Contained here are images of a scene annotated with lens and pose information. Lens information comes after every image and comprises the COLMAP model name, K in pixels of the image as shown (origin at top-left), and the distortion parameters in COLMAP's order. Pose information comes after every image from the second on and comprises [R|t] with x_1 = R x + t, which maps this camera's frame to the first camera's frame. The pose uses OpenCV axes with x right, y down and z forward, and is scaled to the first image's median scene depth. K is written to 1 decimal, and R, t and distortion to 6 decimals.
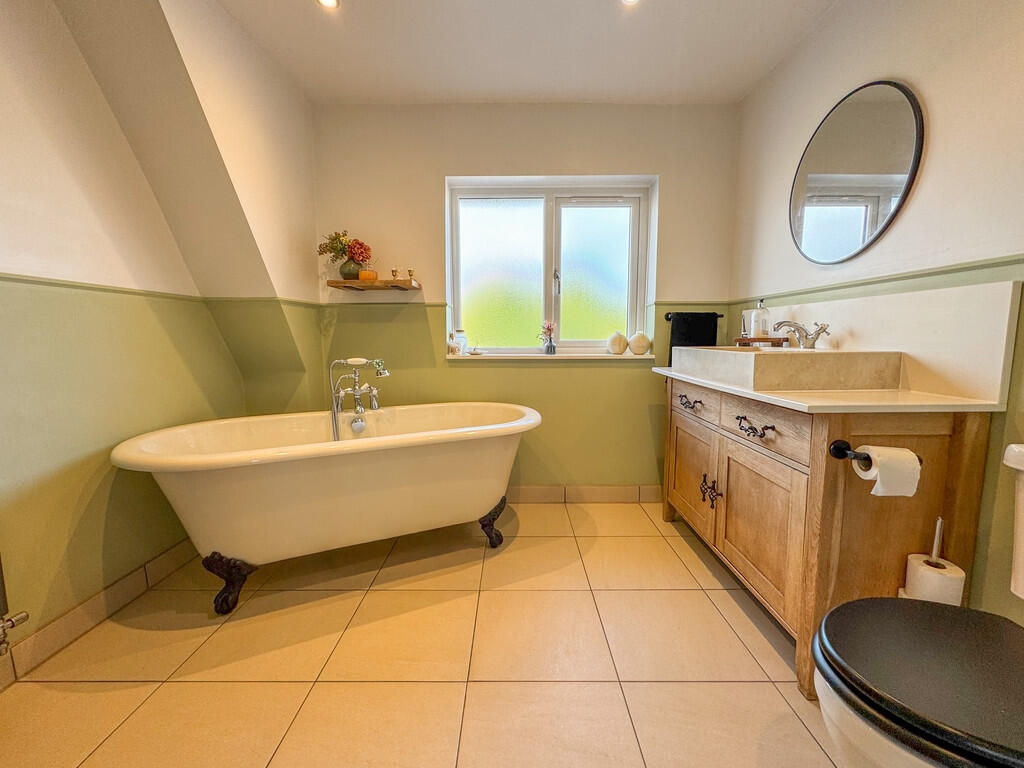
lens RADIAL K [[417.3, 0, 512.0], [0, 417.3, 384.0], [0, 0, 1]] dist [-0.000628, 0.000777]
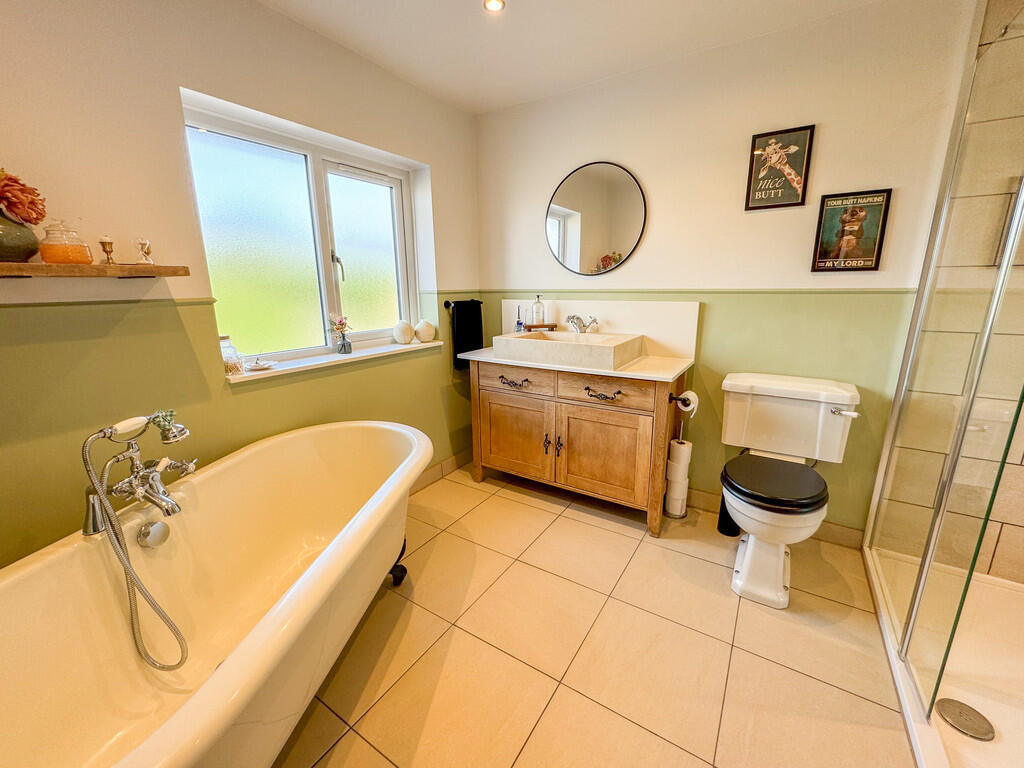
lens RADIAL K [[417.3, 0, 512.0], [0, 417.3, 384.0], [0, 0, 1]] dist [-0.000628, 0.000777]
pose [[0.539535, -0.200147, 0.817828, -0.498383], [0.106851, 0.979758, 0.169285, -0.134514], [-0.835155, -0.003950, 0.550000, 0.281186]]
